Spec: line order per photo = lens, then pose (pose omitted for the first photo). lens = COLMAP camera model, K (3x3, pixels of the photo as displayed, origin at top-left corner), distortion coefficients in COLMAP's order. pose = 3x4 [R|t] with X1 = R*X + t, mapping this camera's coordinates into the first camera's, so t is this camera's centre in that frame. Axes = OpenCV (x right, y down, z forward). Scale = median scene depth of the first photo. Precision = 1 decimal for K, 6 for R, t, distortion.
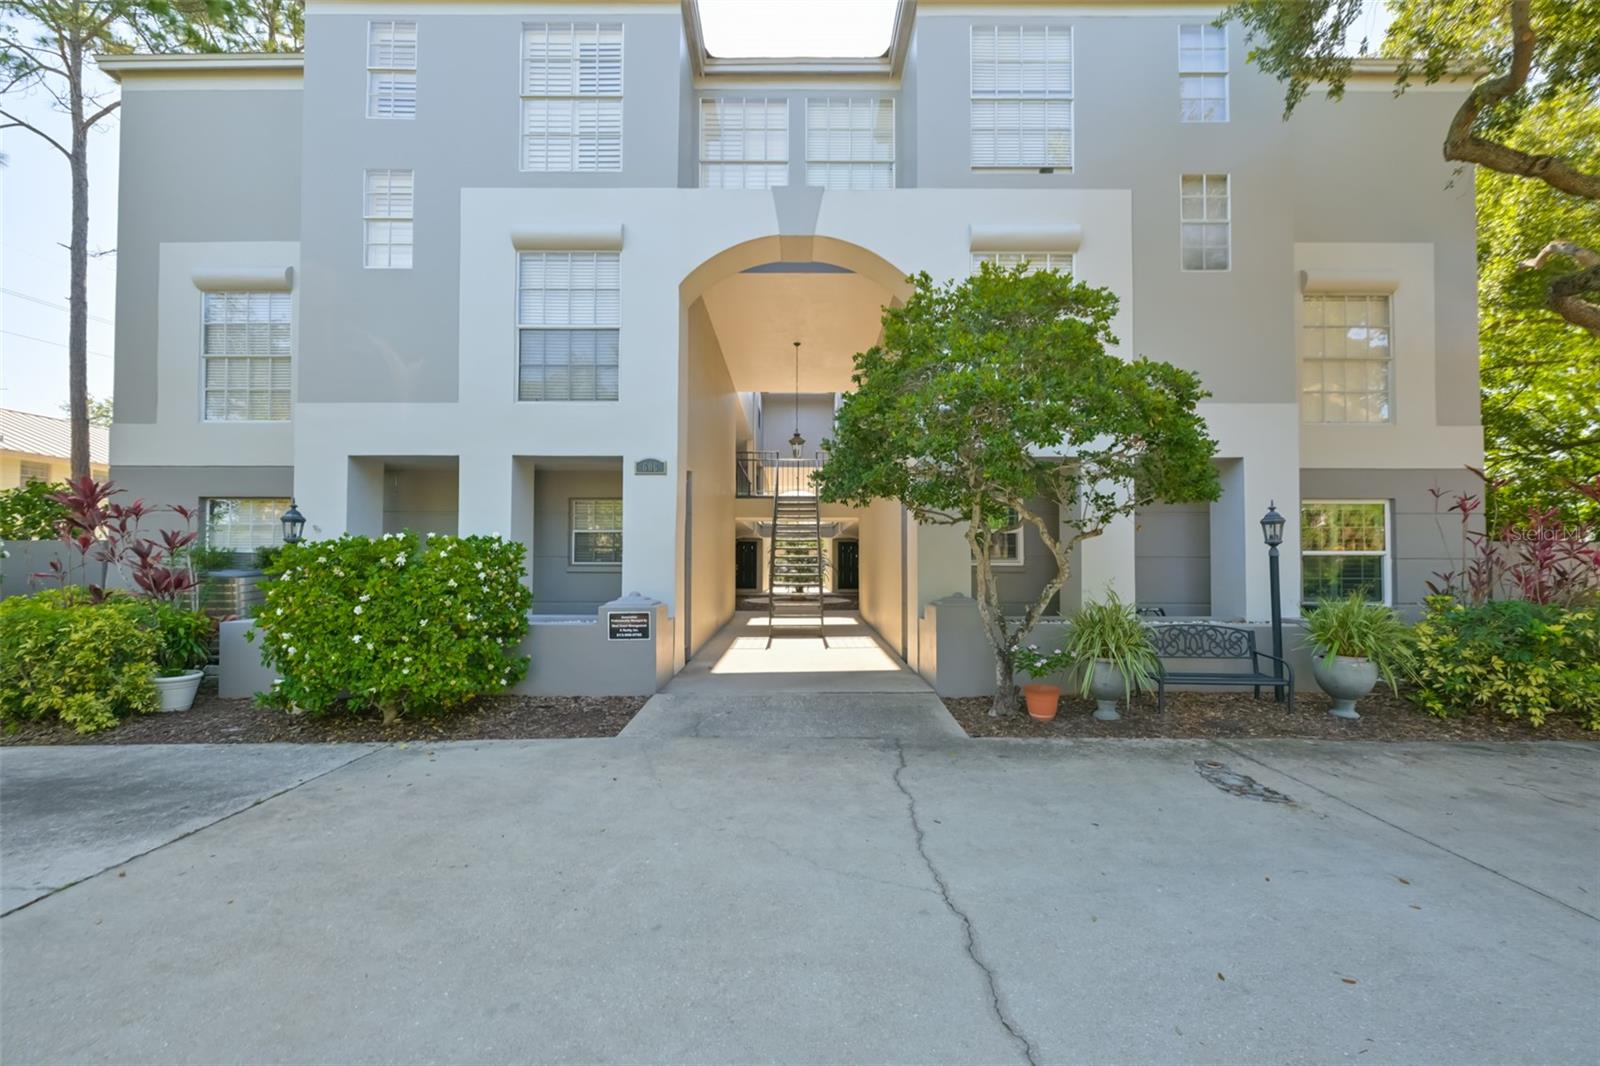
lens RADIAL K [[629.9, 0, 796.2], [0, 629.9, 549.4], [0, 0, 1]] dist [0.001103, 0.000149]
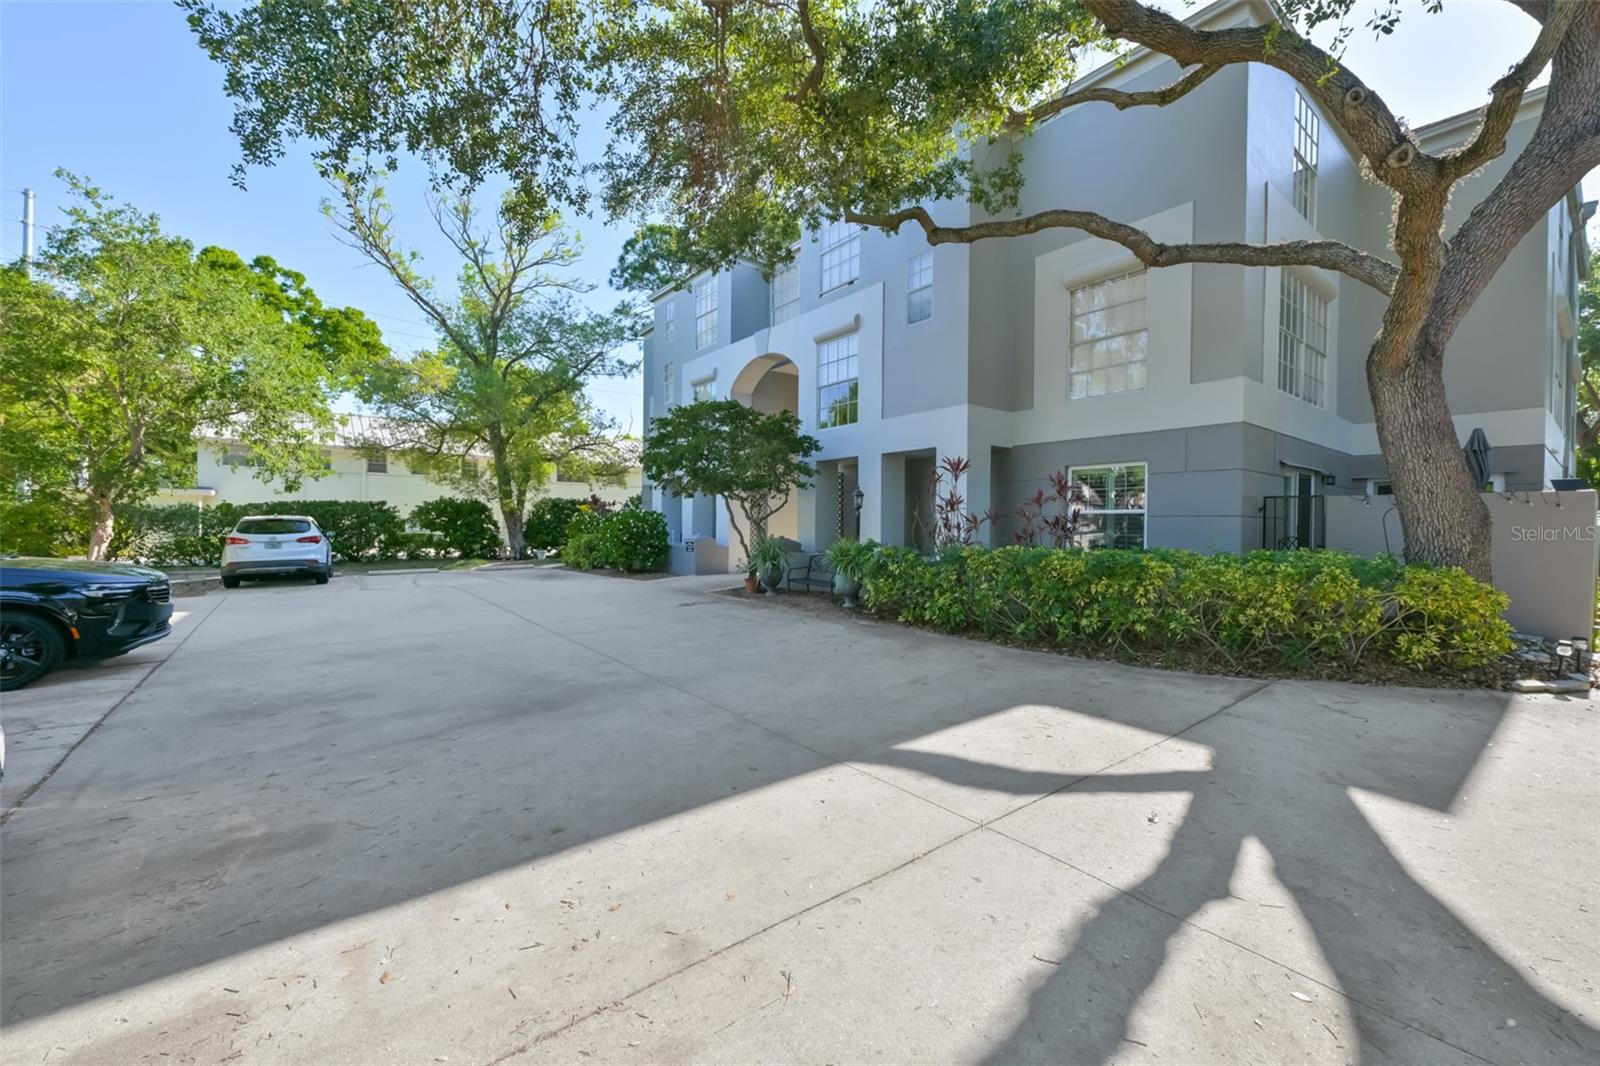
lens RADIAL K [[629.9, 0, 799.5], [0, 629.9, 531.4], [0, 0, 1]] dist [0.001103, 0.000149]
pose [[0.617660, 0.010311, -0.786377, 1.397366], [0.003947, 0.999861, 0.016210, 0.020374], [0.786435, -0.013116, 0.617534, -0.116921]]
